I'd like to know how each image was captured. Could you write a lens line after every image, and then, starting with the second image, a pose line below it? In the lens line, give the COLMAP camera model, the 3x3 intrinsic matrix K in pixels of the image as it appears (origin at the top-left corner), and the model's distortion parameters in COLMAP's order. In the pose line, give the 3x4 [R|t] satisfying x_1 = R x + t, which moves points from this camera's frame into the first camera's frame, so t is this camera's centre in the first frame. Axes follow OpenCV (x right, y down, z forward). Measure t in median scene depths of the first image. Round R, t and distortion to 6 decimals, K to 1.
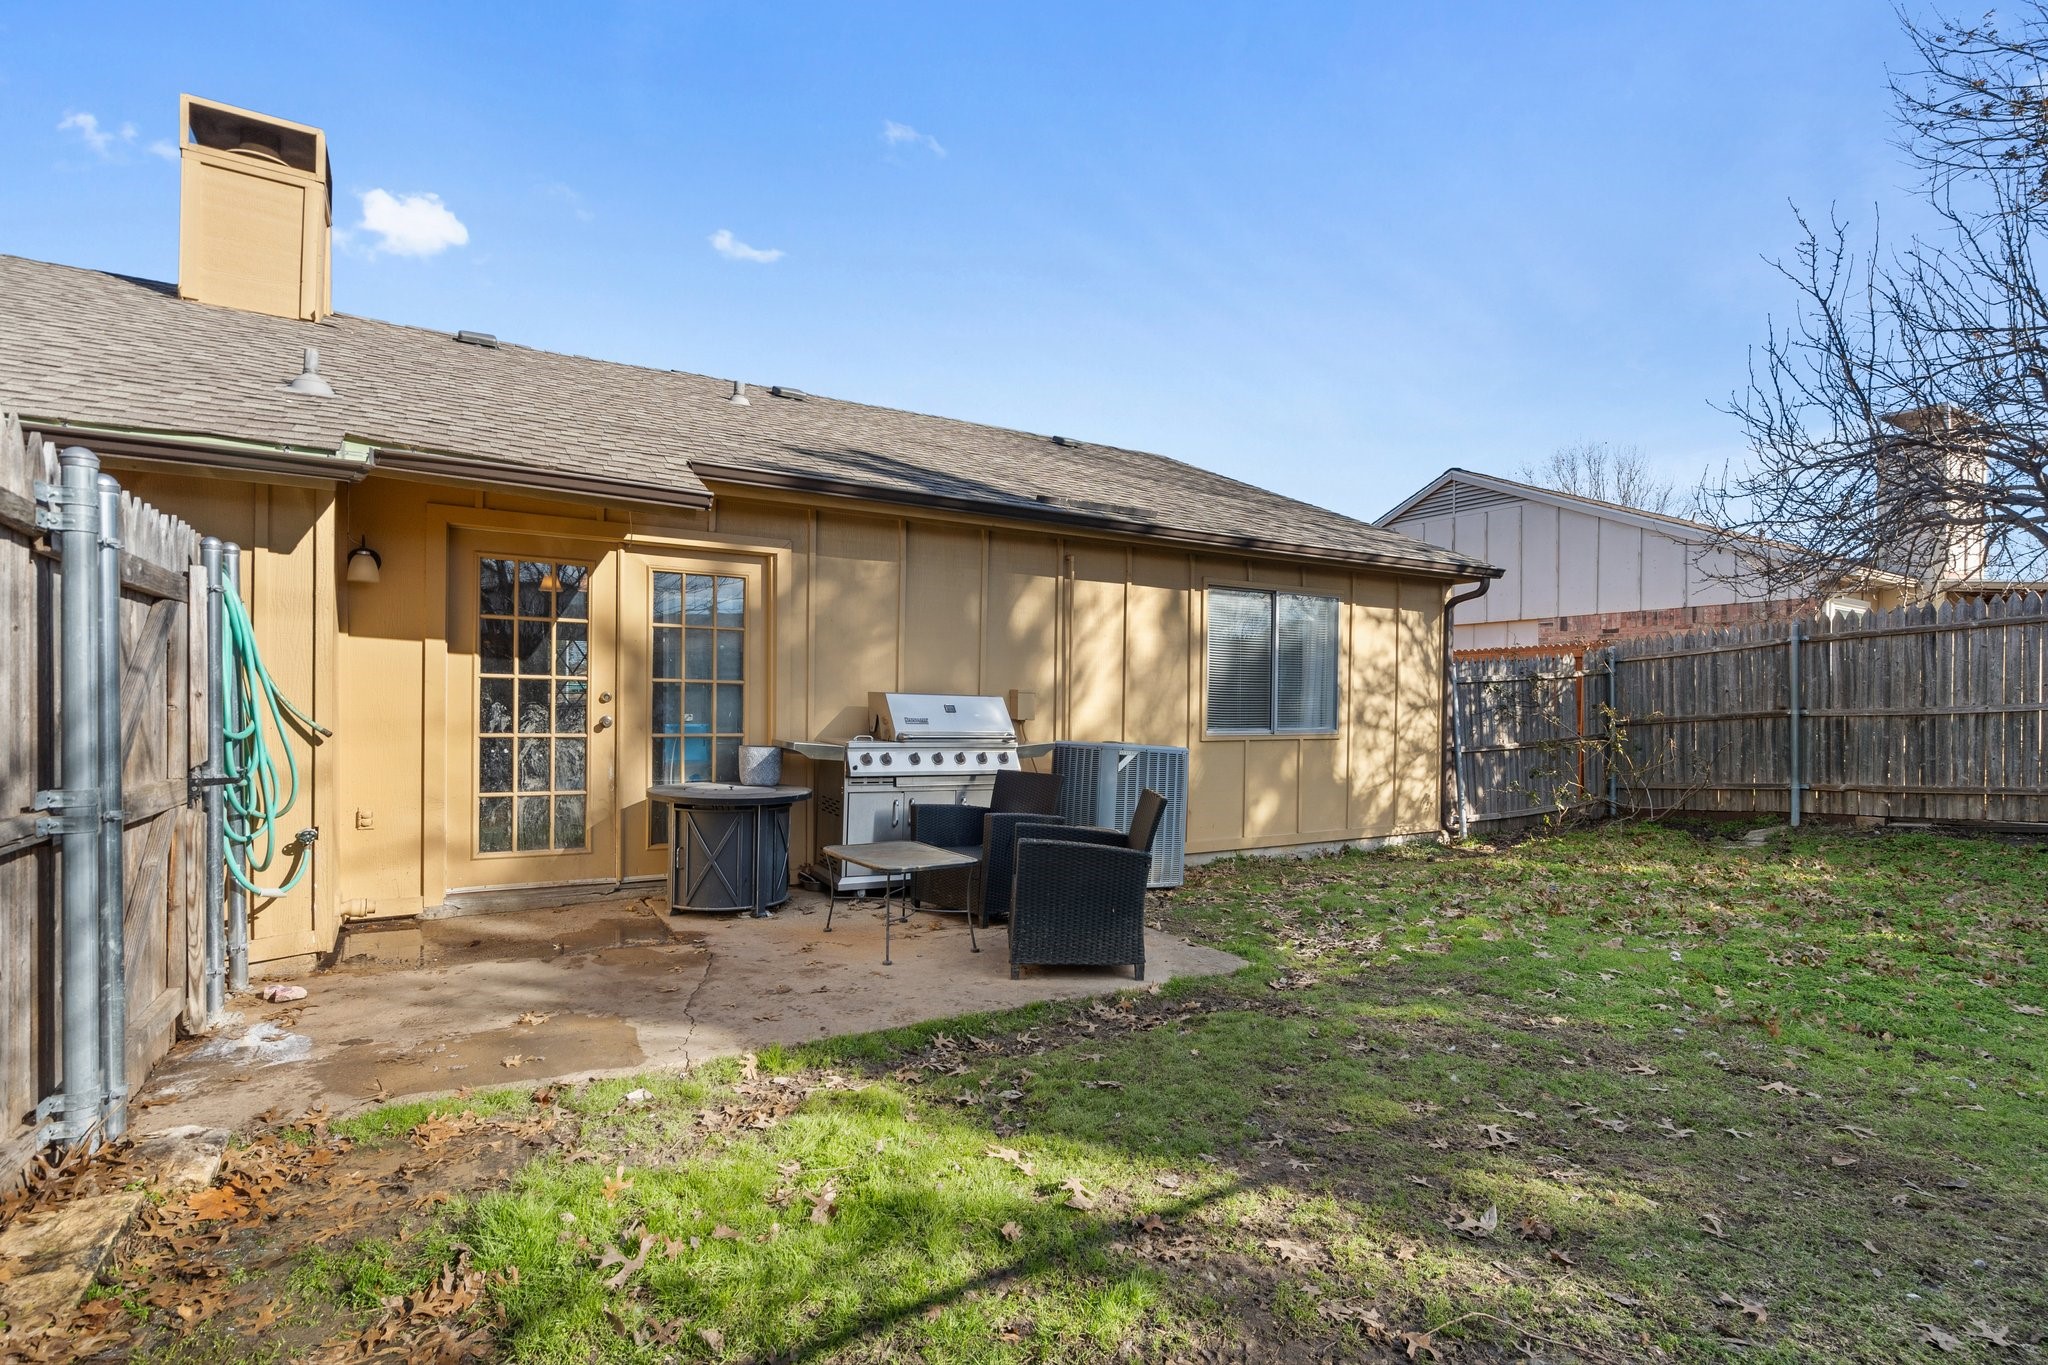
lens RADIAL K [[945.0, 0, 1029.2], [0, 945.0, 690.5], [0, 0, 1]] dist [-0.001374, 0.000620]
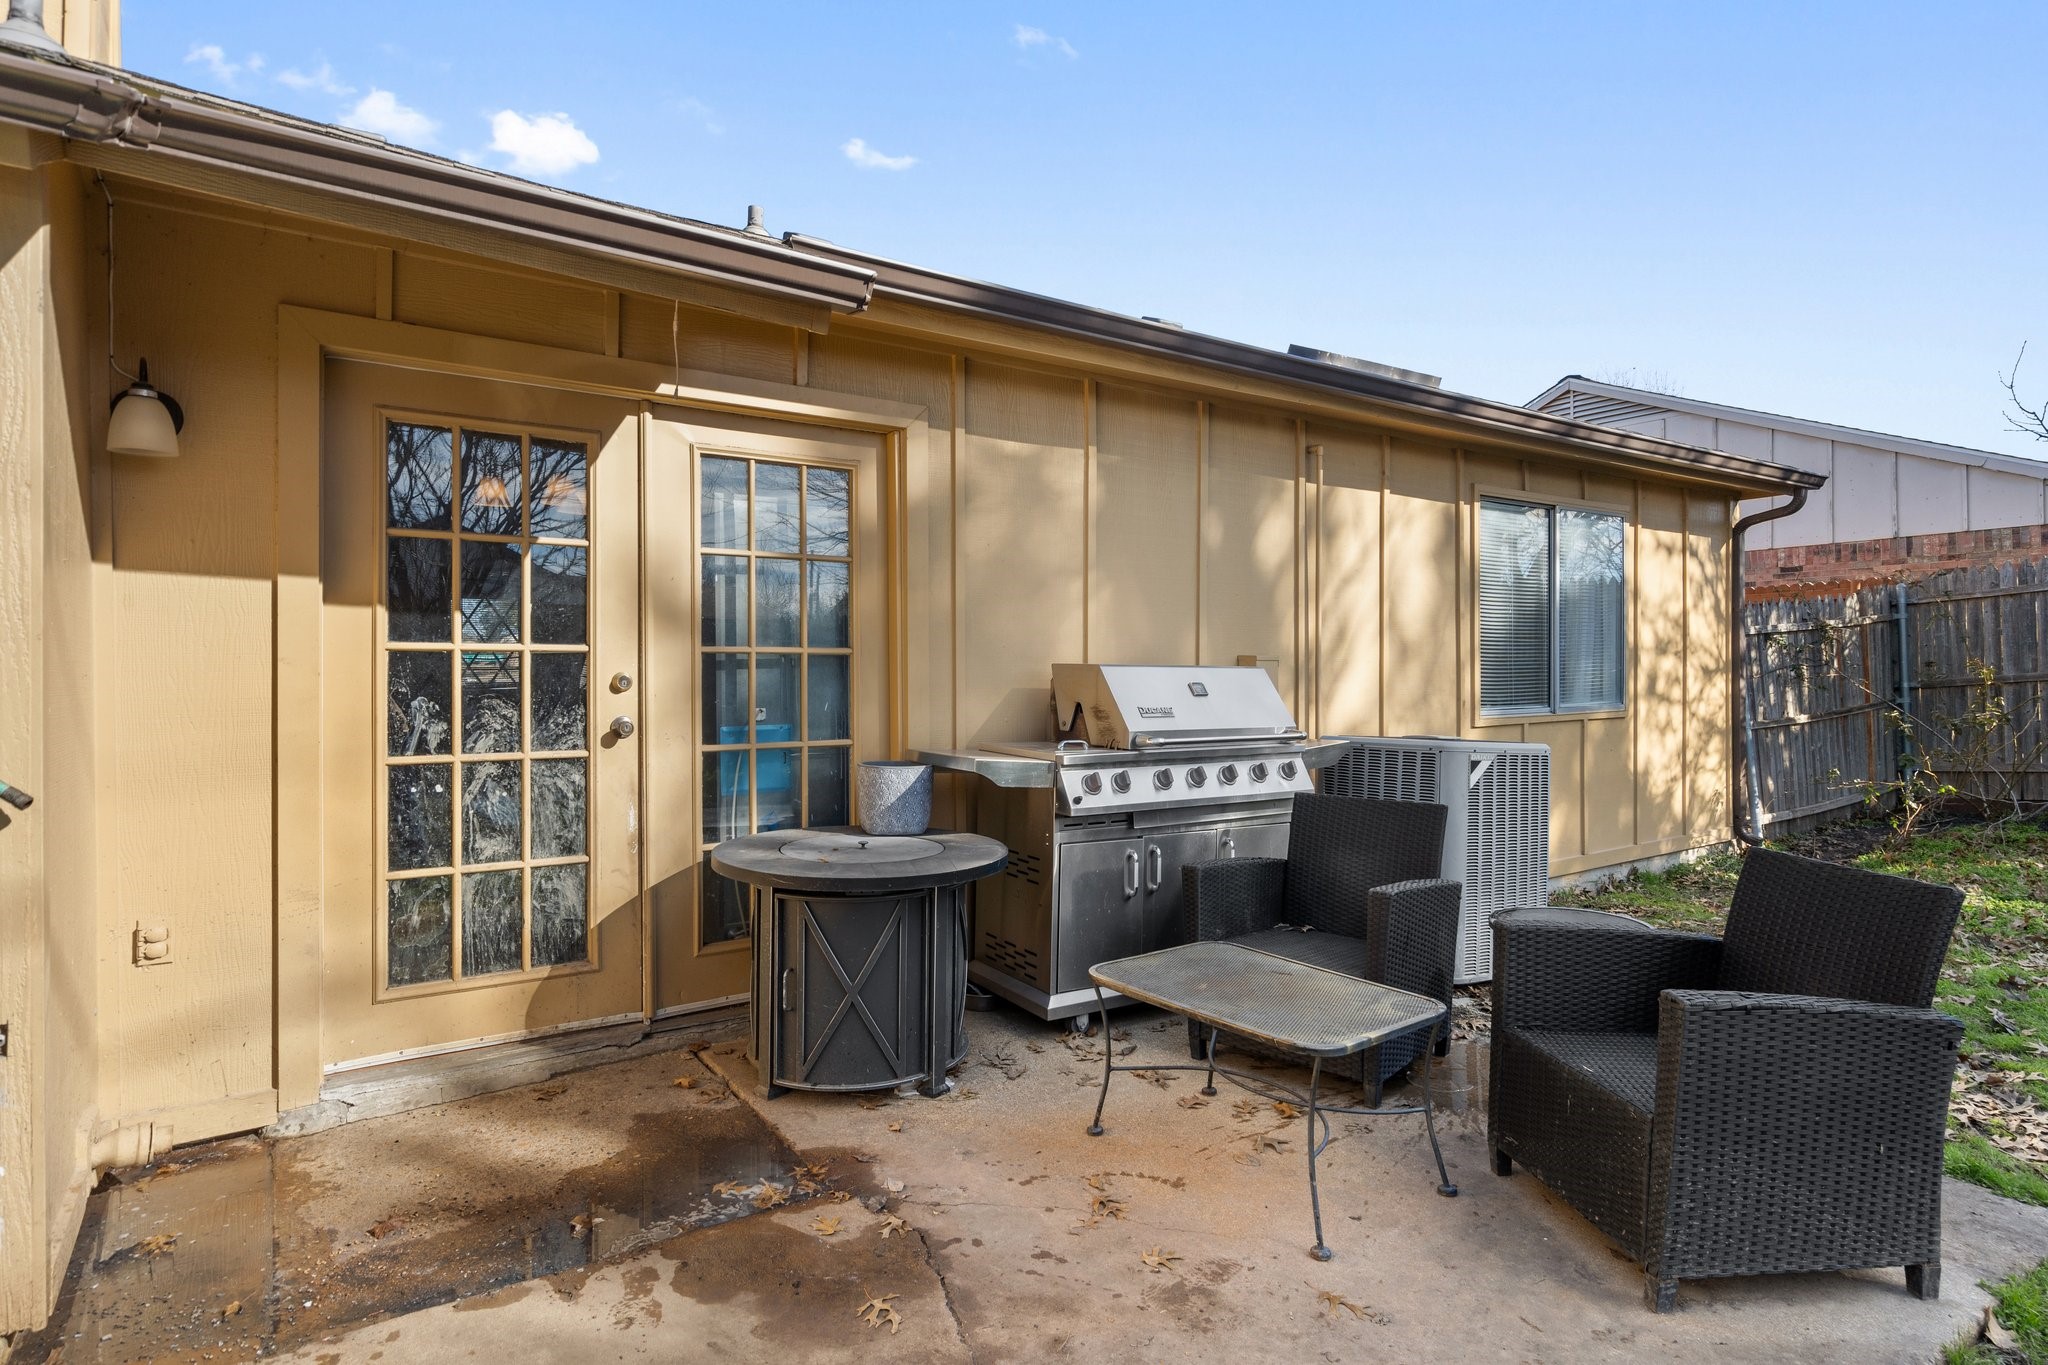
lens RADIAL K [[1043.9, 0, 1026.5], [0, 1043.9, 640.6], [0, 0, 1]] dist [0.004185, -0.000074]
pose [[0.998505, -0.015988, 0.052266, -0.243117], [0.016651, 0.999786, -0.012262, -0.005683], [-0.052059, 0.013114, 0.998558, 0.379780]]
